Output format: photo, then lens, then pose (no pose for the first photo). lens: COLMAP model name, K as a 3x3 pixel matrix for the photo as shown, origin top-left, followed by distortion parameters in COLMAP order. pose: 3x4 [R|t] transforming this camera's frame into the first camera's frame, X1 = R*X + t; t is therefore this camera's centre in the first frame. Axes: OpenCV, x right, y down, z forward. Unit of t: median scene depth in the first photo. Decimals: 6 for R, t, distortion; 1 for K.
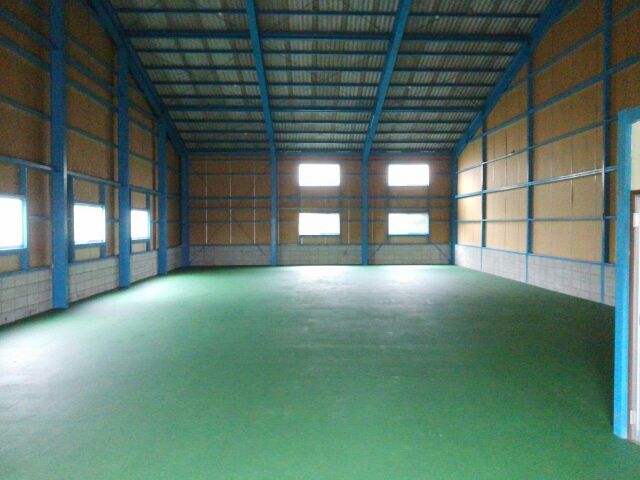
lens RADIAL K [[515.4, 0, 320.0], [0, 515.4, 240.0], [0, 0, 1]] dist [0.054009, -0.110264]
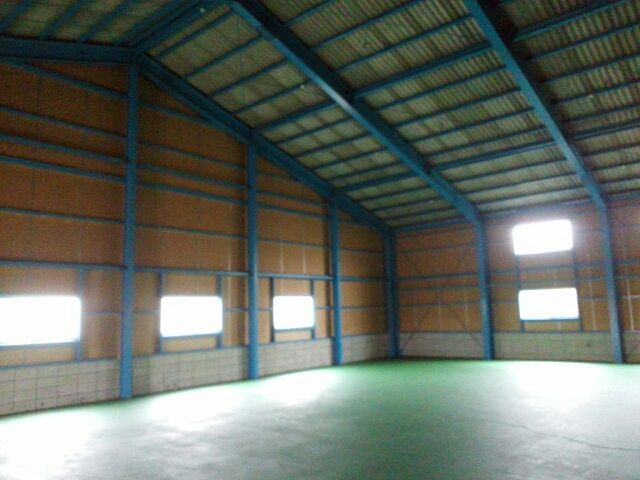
lens RADIAL K [[515.4, 0, 320.0], [0, 515.4, 240.0], [0, 0, 1]] dist [0.054009, -0.110264]
pose [[0.727288, -0.114041, -0.676792, 0.321680], [0.010489, 0.987830, -0.155180, -0.010750], [0.686253, 0.105762, 0.719633, 0.279292]]
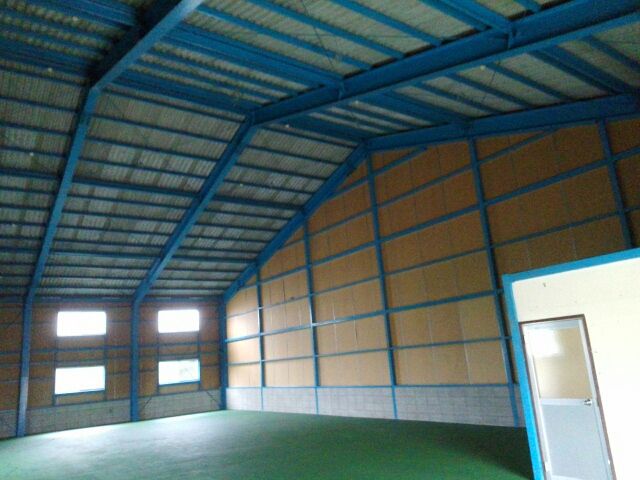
lens RADIAL K [[518.0, 0, 339.3], [0, 518.0, 229.4], [0, 0, 1]] dist [0.046363, -0.109465]
pose [[0.817743, 0.075113, 0.570662, -0.194448], [0.096783, 0.959388, -0.264967, 0.001419], [-0.567388, 0.271905, 0.777263, -0.014006]]
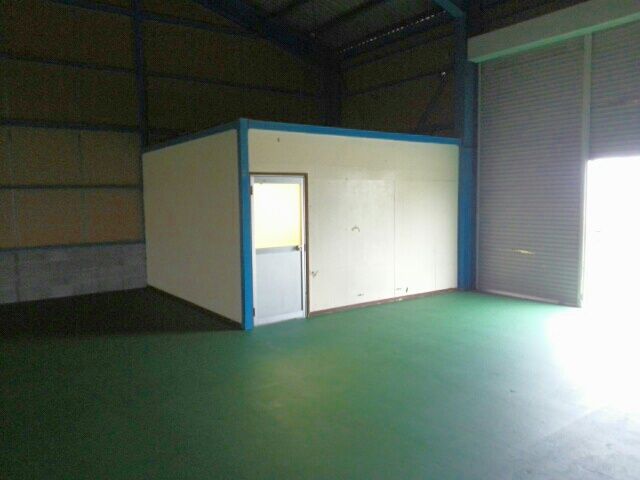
lens RADIAL K [[515.4, 0, 320.0], [0, 515.4, 240.0], [0, 0, 1]] dist [0.054009, -0.110264]
pose [[-0.544796, -0.061091, 0.836340, -0.194285], [0.033871, 0.994926, 0.094739, -0.006823], [-0.837884, 0.079941, -0.539963, 0.383973]]
